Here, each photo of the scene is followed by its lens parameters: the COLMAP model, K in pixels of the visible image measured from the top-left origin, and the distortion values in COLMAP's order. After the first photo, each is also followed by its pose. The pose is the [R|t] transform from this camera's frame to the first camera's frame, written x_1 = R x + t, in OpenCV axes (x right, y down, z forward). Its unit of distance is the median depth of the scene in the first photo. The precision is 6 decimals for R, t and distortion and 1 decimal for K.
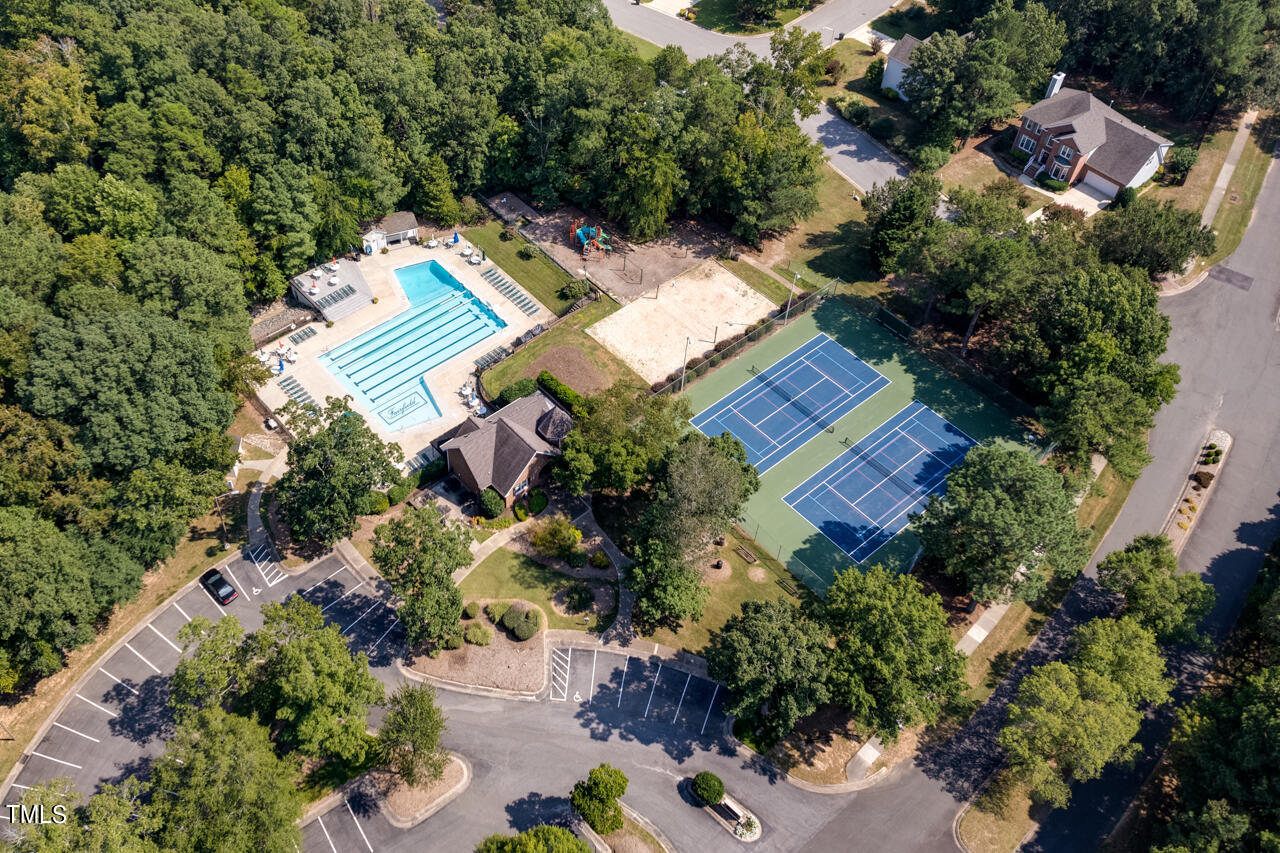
lens RADIAL K [[1140.9, 0, 551.8], [0, 1140.9, 381.6], [0, 0, 1]] dist [0.090914, -0.006851]
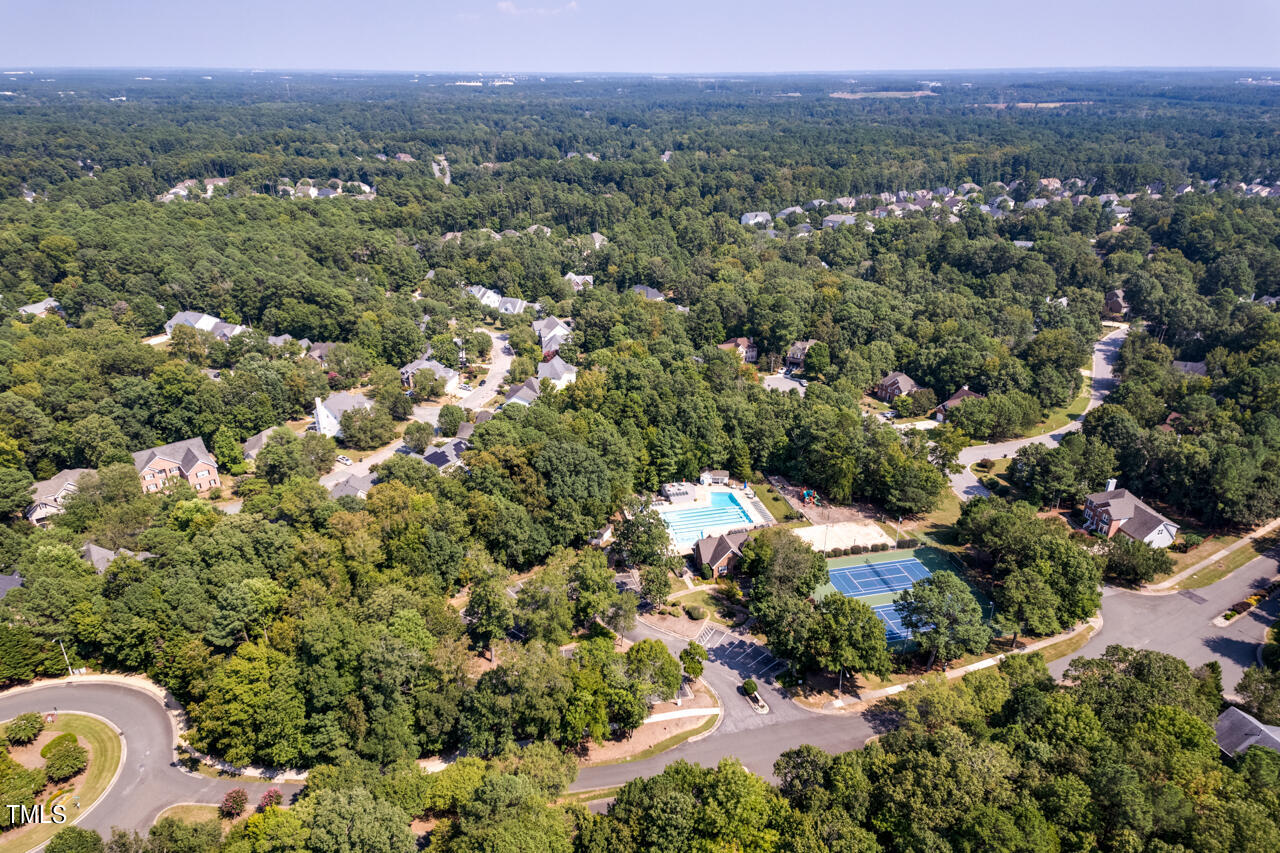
lens RADIAL K [[797.1, 0, 640.0], [0, 797.1, 426.5], [0, 0, 1]] dist [0.091725, -0.067012]
pose [[0.902131, 0.163645, -0.399224, 0.308855], [-0.311633, 0.887066, -0.340586, 0.335102], [0.298403, 0.431665, 0.851247, -0.307033]]
